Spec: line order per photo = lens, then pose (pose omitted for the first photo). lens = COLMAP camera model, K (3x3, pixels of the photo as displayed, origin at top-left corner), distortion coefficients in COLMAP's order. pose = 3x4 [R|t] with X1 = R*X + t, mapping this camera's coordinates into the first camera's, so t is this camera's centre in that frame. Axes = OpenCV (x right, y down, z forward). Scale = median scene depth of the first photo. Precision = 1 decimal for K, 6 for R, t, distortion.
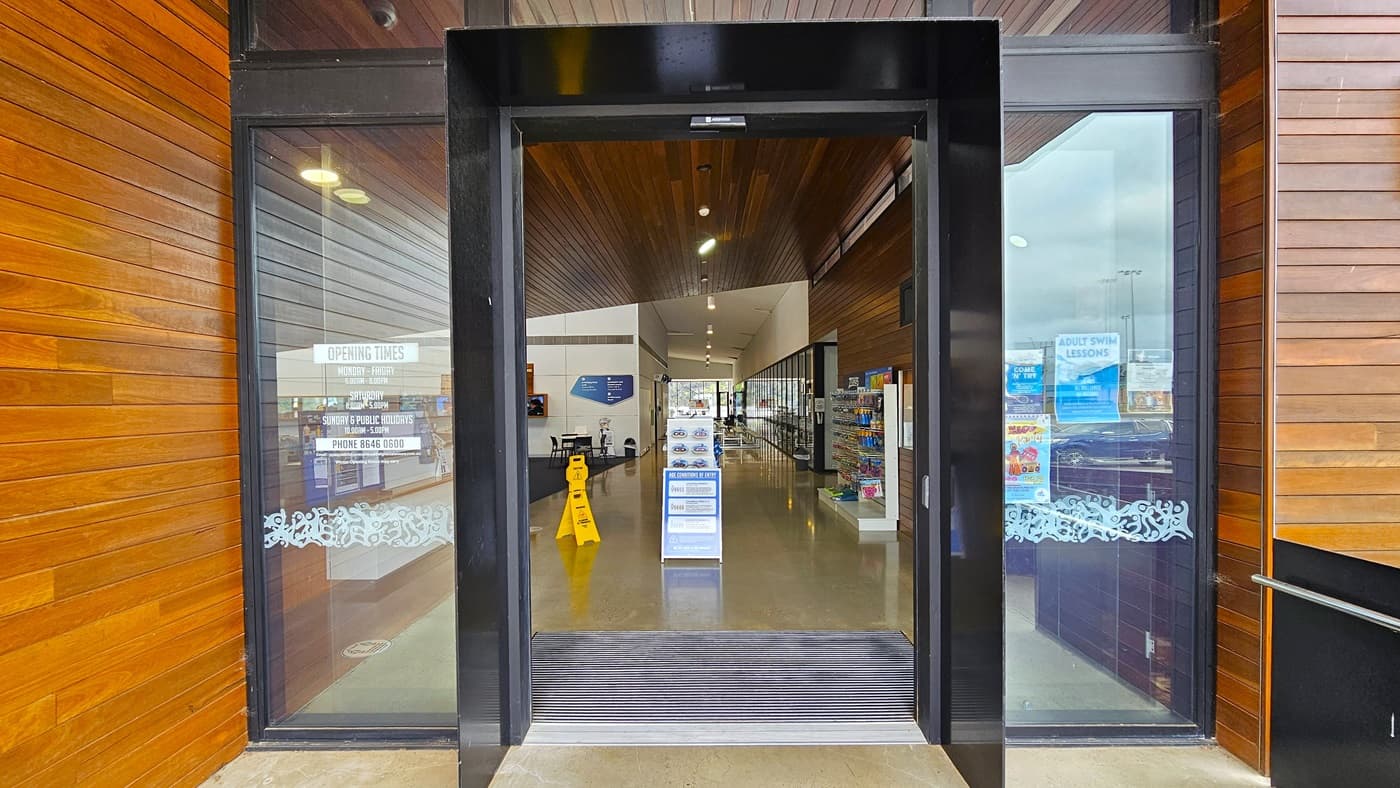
lens RADIAL K [[570.2, 0, 700.4], [0, 570.2, 409.5], [0, 0, 1]] dist [0.000477, -0.000026]
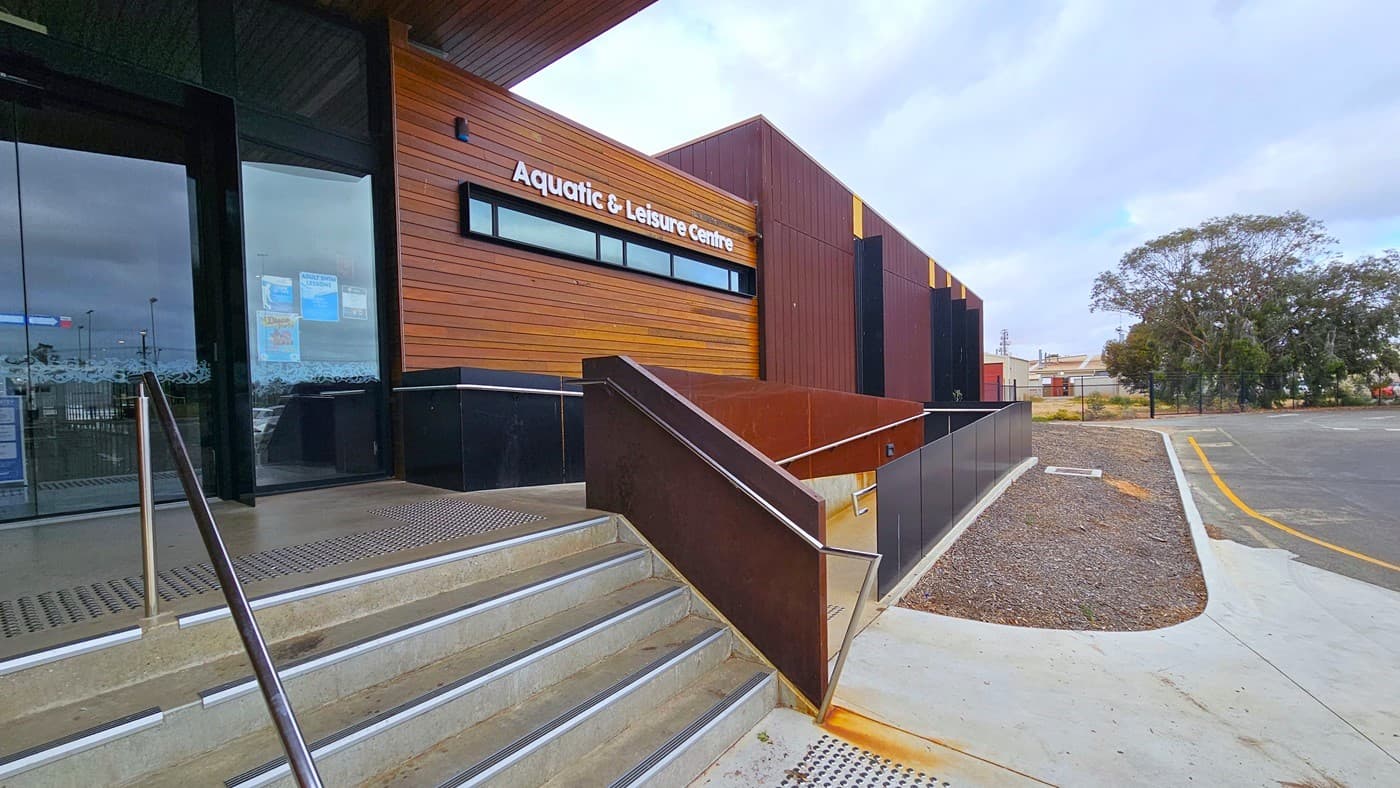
lens RADIAL K [[572.8, 0, 697.5], [0, 572.8, 426.2], [0, 0, 1]] dist [0.002416, 0.000201]
pose [[0.603743, -0.043081, 0.796014, -0.069392], [0.028310, 0.999067, 0.032599, 0.232713], [-0.796676, 0.002854, 0.604400, -0.774801]]
